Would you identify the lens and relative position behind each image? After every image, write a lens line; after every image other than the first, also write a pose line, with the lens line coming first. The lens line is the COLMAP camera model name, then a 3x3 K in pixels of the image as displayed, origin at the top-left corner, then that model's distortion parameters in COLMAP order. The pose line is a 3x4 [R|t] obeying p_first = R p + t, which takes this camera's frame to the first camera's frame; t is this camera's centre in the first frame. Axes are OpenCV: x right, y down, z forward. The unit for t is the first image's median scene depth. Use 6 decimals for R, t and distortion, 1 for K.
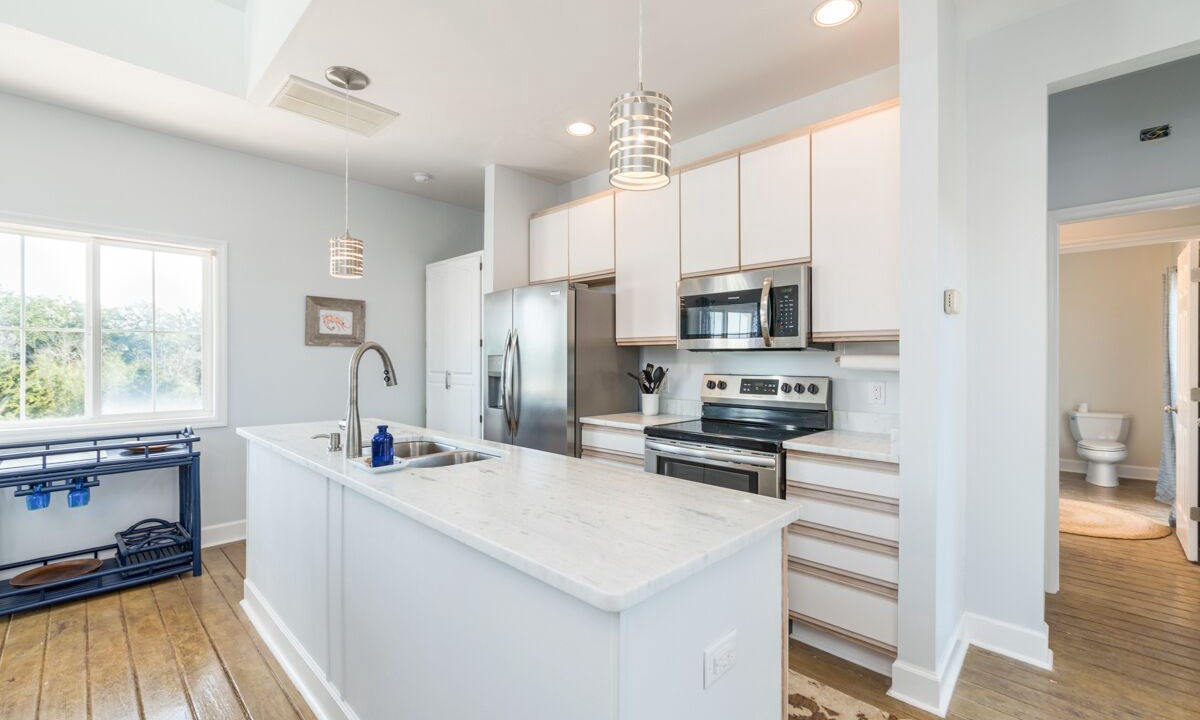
lens RADIAL K [[497.2, 0, 598.0], [0, 497.2, 359.9], [0, 0, 1]] dist [-0.006248, 0.001309]
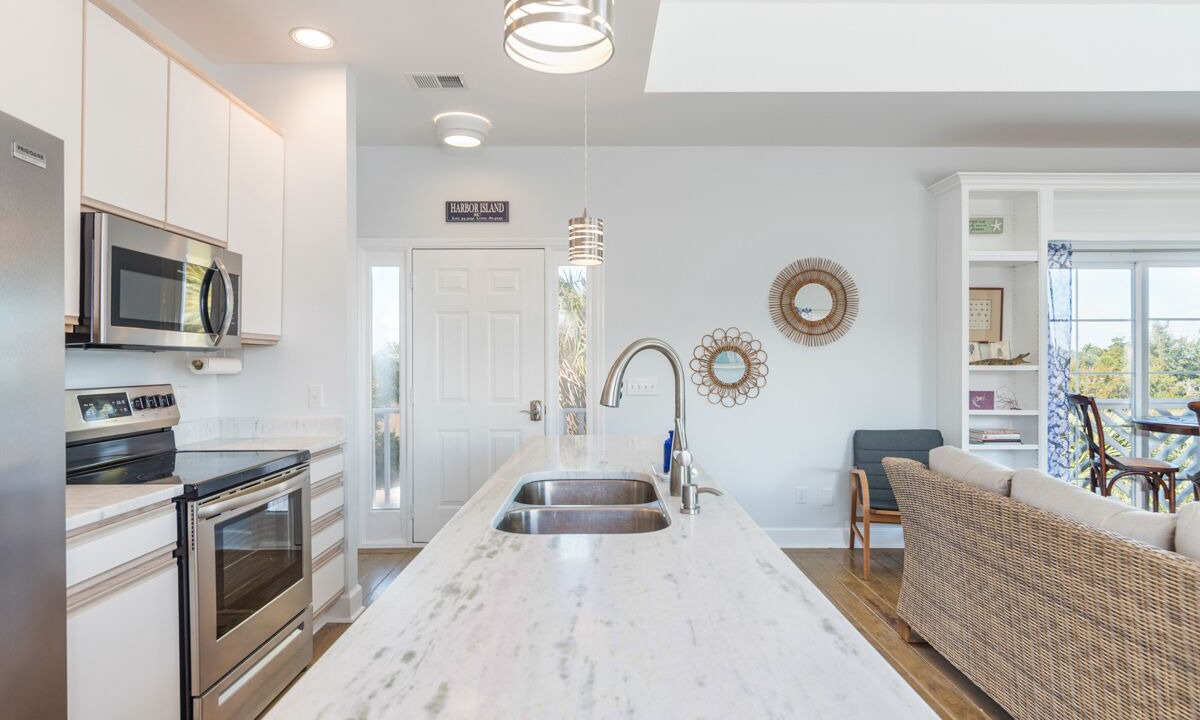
lens RADIAL K [[631.0, 0, 594.2], [0, 631.0, 366.0], [0, 0, 1]] dist [0.001373, 0.000105]
pose [[-0.695852, -0.005179, 0.718167, -0.683885], [0.000918, 0.999967, 0.008101, -0.002989], [-0.718185, 0.006296, -0.695824, 1.108150]]
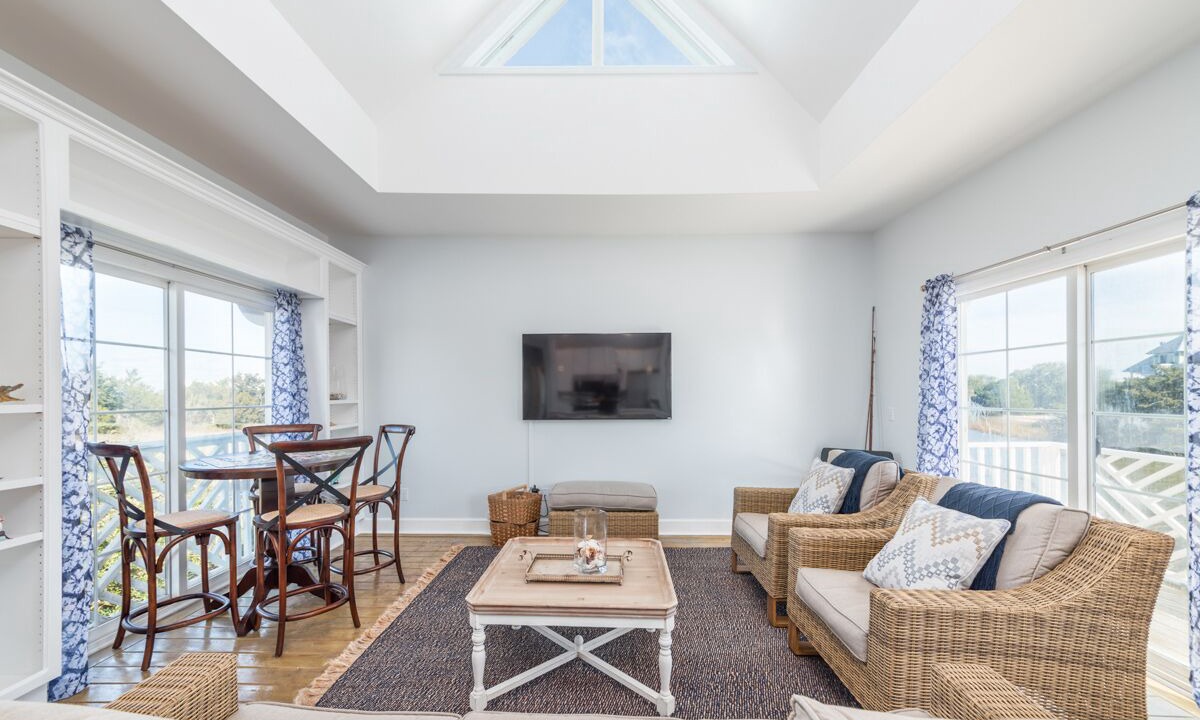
lens RADIAL K [[474.9, 0, 618.5], [0, 474.9, 395.6], [0, 0, 1]] dist [-0.002762, 0.001349]
pose [[-0.717565, 0.000675, -0.696491, -0.467642], [0.000283, 1.000000, 0.000677, -0.003848], [0.696492, 0.000289, -0.717565, 0.420515]]
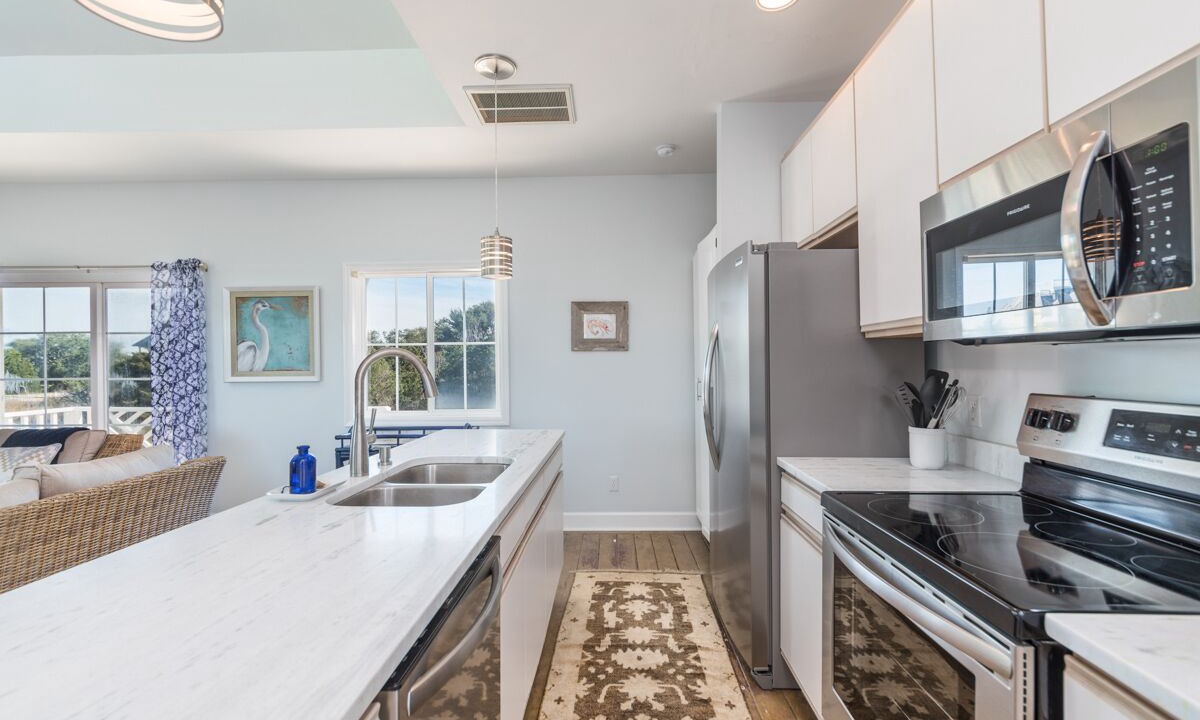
lens RADIAL K [[530.6, 0, 605.7], [0, 530.6, 362.1], [0, 0, 1]] dist [-0.004024, -0.000619]
pose [[0.677761, -0.009511, -0.735220, 0.333516], [0.009609, 0.999946, -0.004077, -0.002293], [0.735219, -0.004302, 0.677816, 0.426053]]
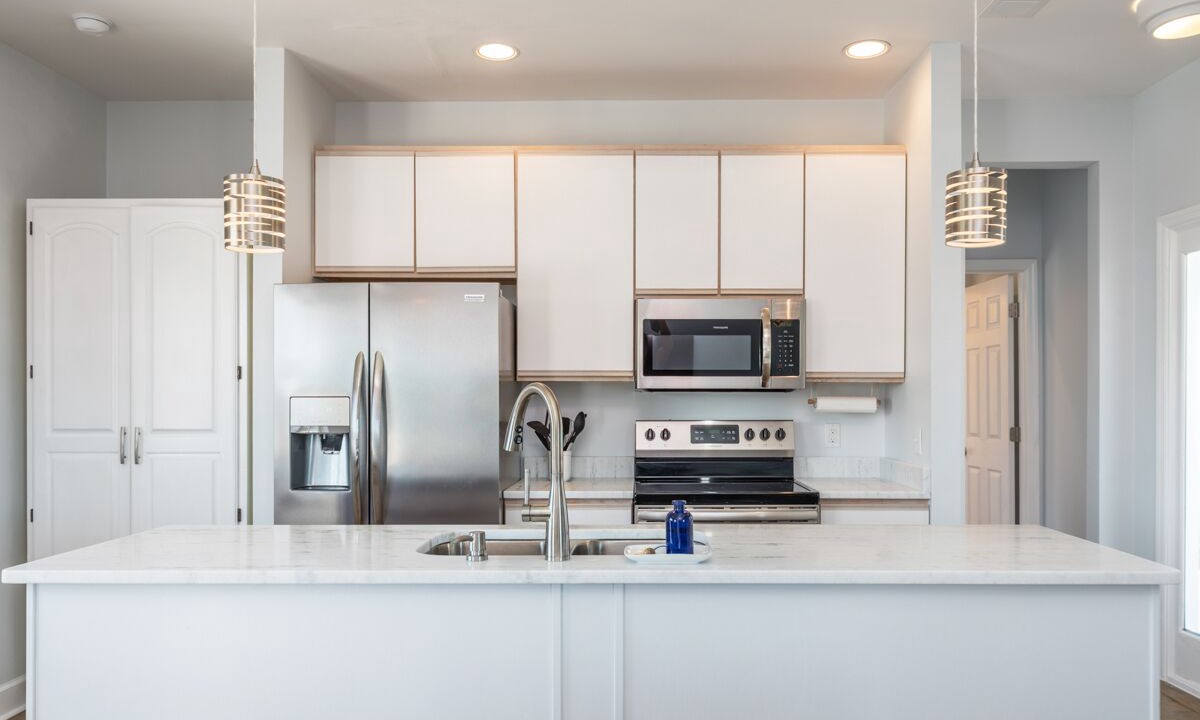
lens RADIAL K [[865.6, 0, 621.4], [0, 865.6, 390.5], [0, 0, 1]] dist [-0.007927, 0.006492]
pose [[0.725097, 0.000307, 0.688647, -0.776052], [0.002250, 0.999994, -0.002815, -0.015076], [-0.688643, 0.003590, 0.725091, 0.063500]]
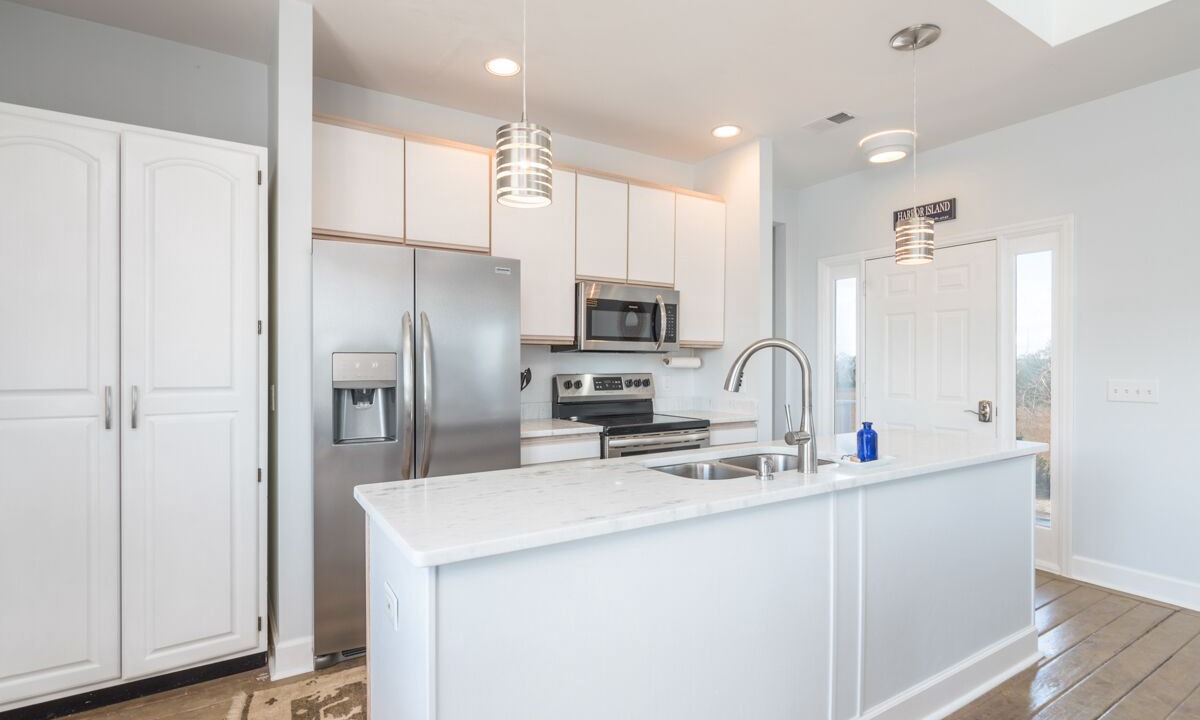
lens RADIAL K [[584.0, 0, 599.4], [0, 584.0, 363.0], [0, 0, 1]] dist [-0.006277, -0.000027]
pose [[0.236624, -0.002439, 0.971598, -0.993858], [0.000347, 0.999997, 0.002426, 0.002506], [-0.971601, -0.000237, 0.236624, 0.696443]]
